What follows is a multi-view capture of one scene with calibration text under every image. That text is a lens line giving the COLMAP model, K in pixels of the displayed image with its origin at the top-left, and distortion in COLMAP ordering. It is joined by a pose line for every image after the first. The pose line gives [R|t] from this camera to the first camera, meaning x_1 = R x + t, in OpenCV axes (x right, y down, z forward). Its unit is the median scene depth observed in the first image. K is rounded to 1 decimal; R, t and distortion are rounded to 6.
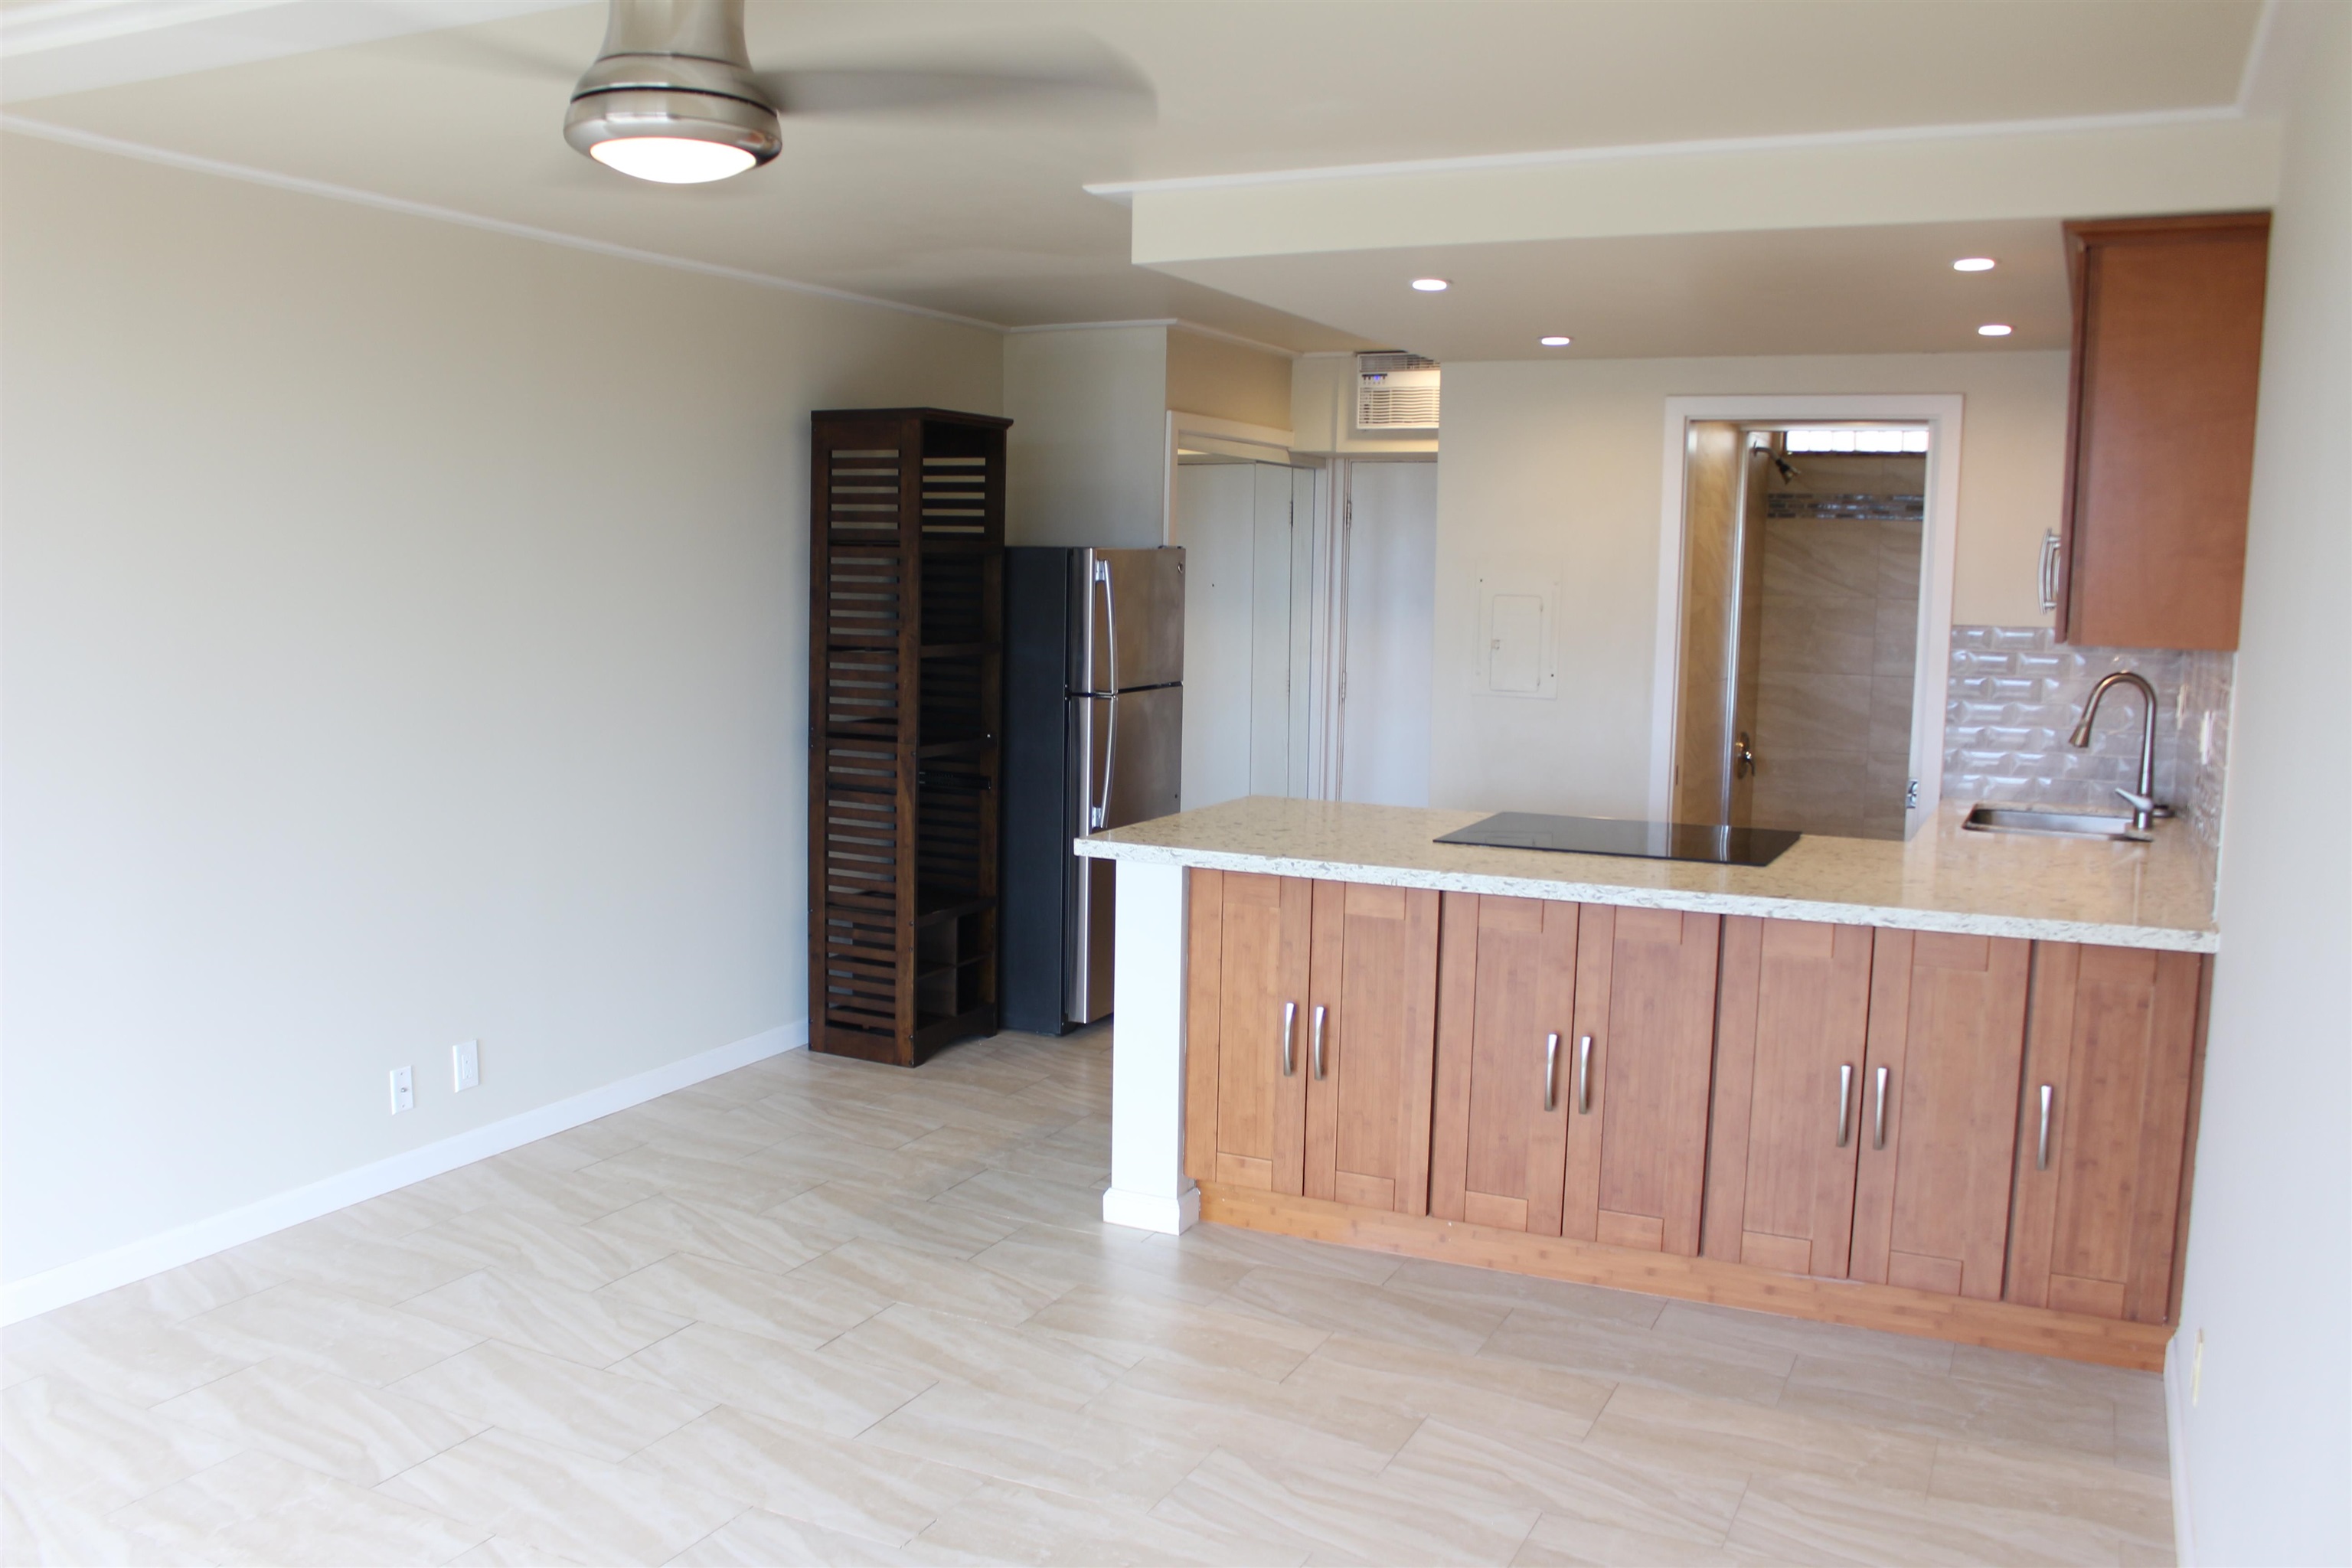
lens RADIAL K [[1966.5, 0, 1176.0], [0, 1966.5, 784.0], [0, 0, 1]] dist [-0.165397, 0.116644]
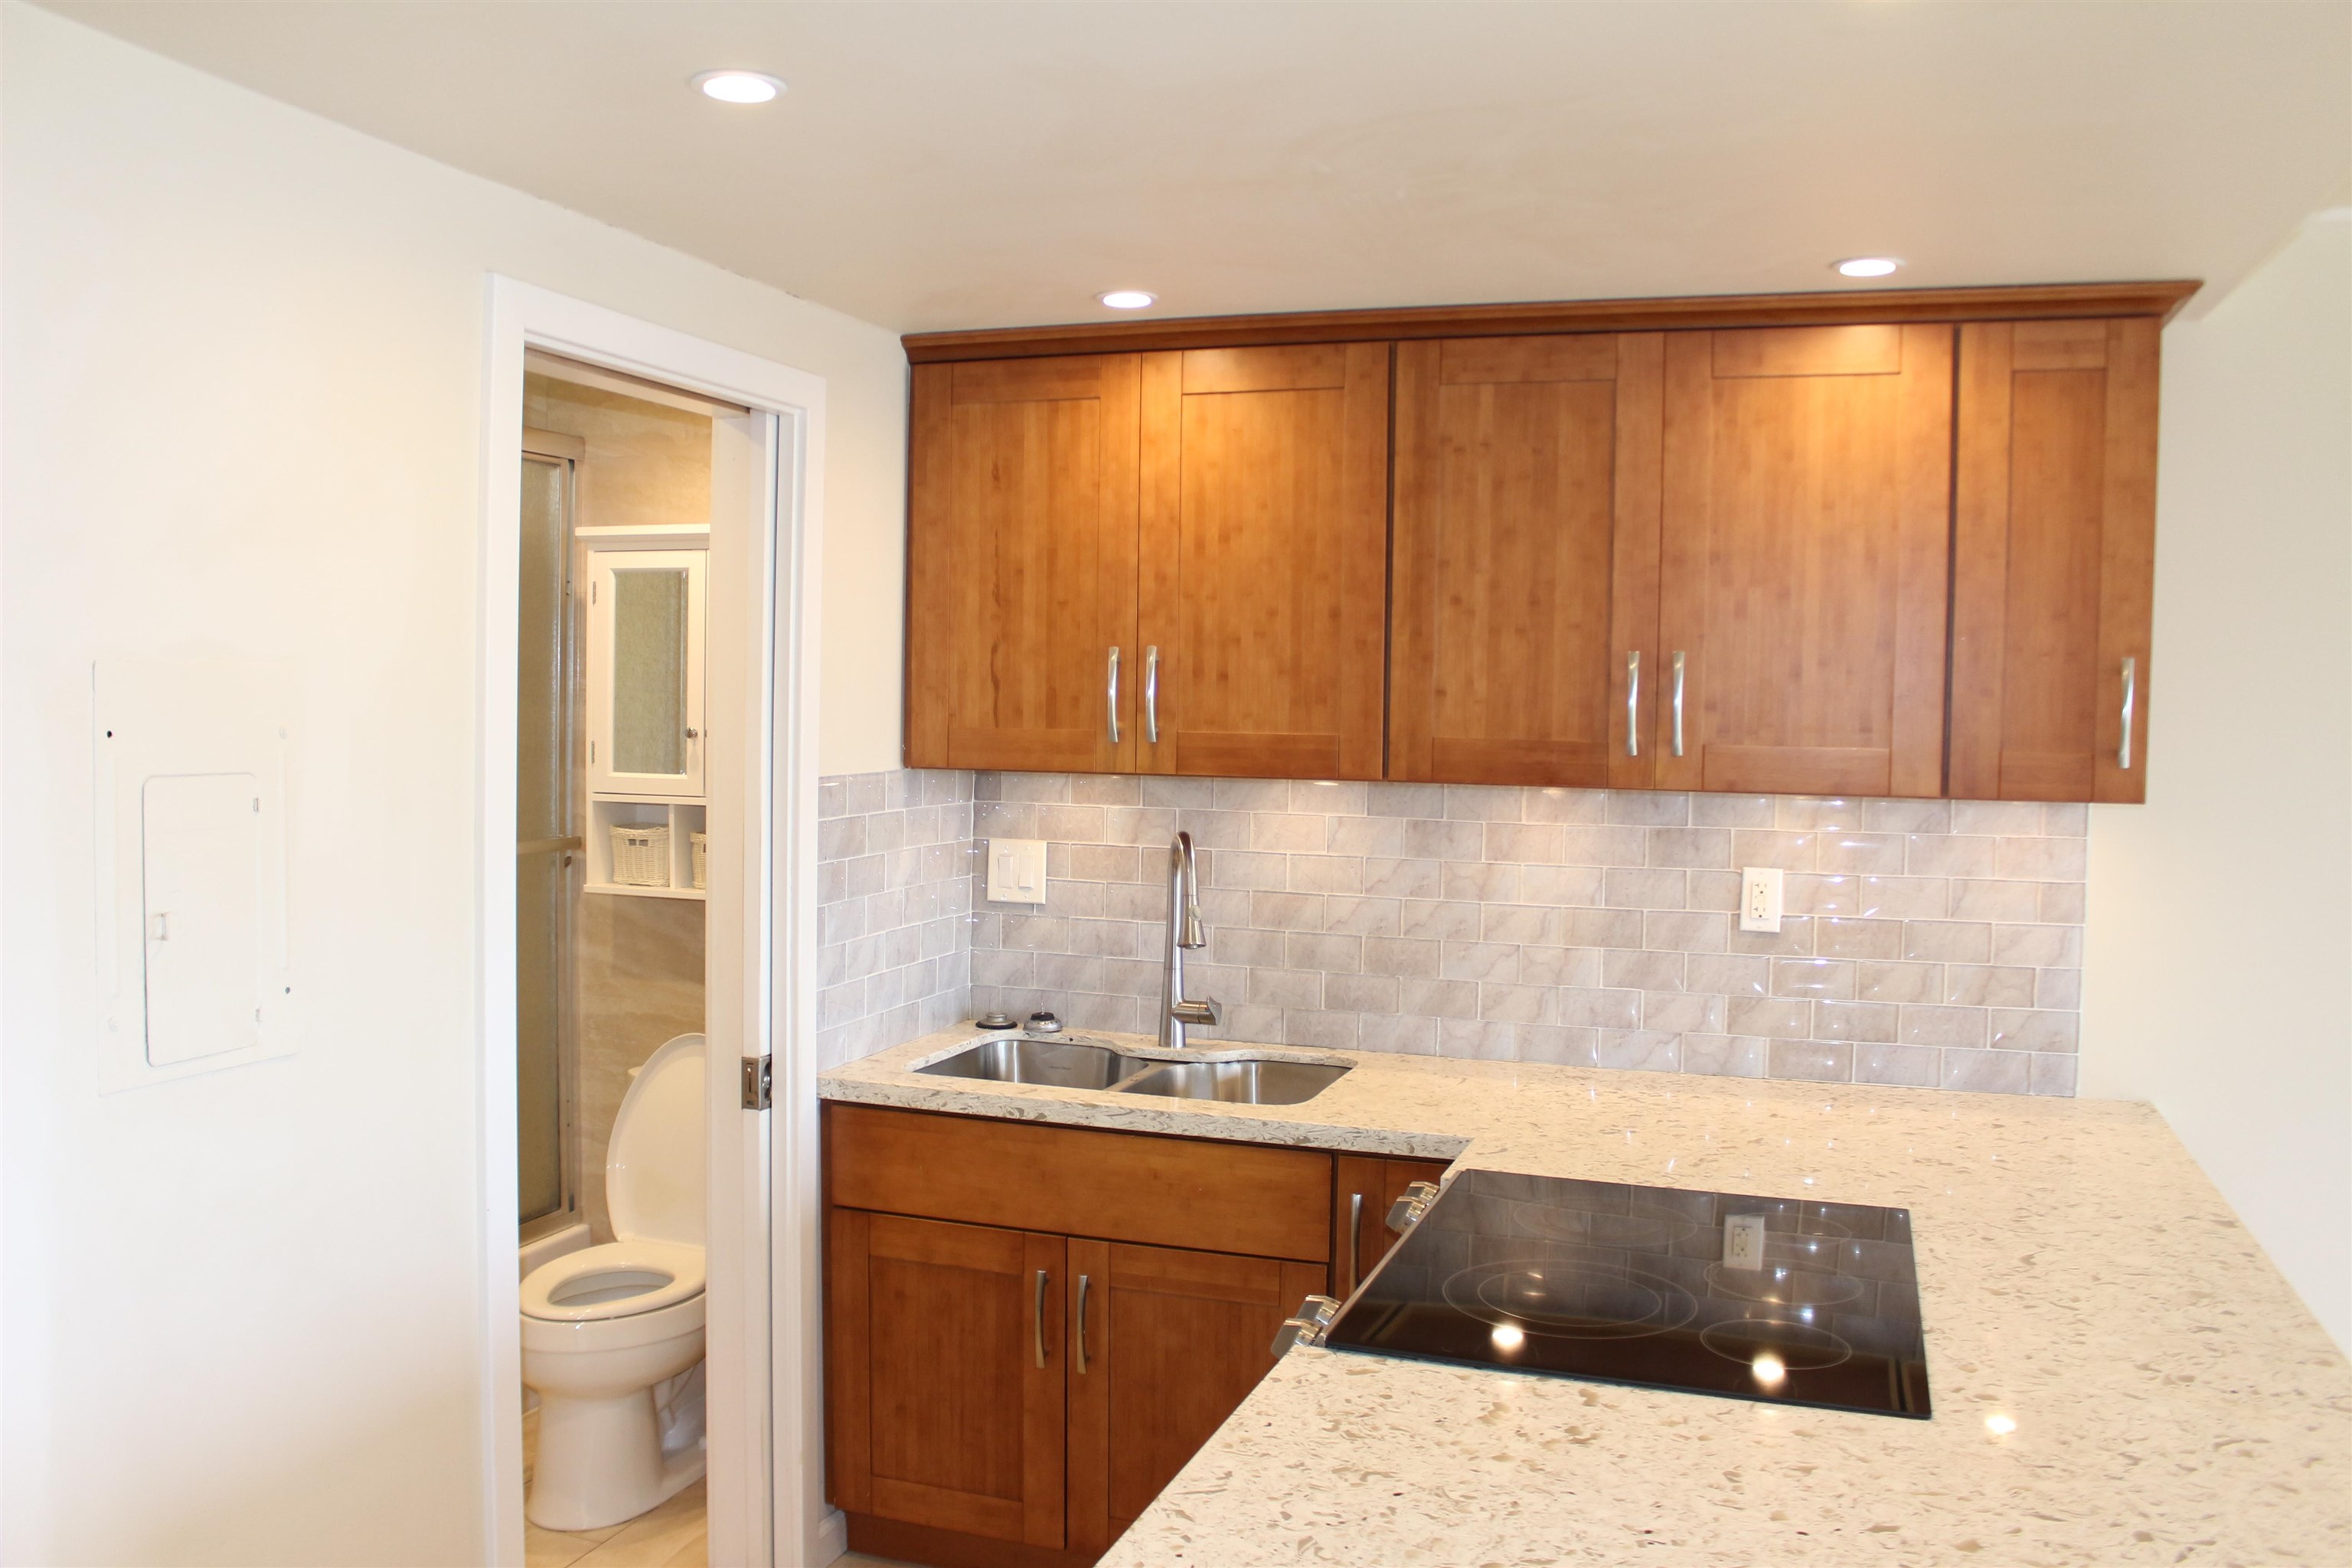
lens RADIAL K [[1956.3, 0, 1145.0], [0, 1956.3, 768.1], [0, 0, 1]] dist [-0.155896, 0.126389]
pose [[-0.107132, -0.056150, 0.992658, -0.246708], [0.091274, 0.993633, 0.066056, -0.152200], [-0.990046, 0.097681, -0.101324, 1.268942]]
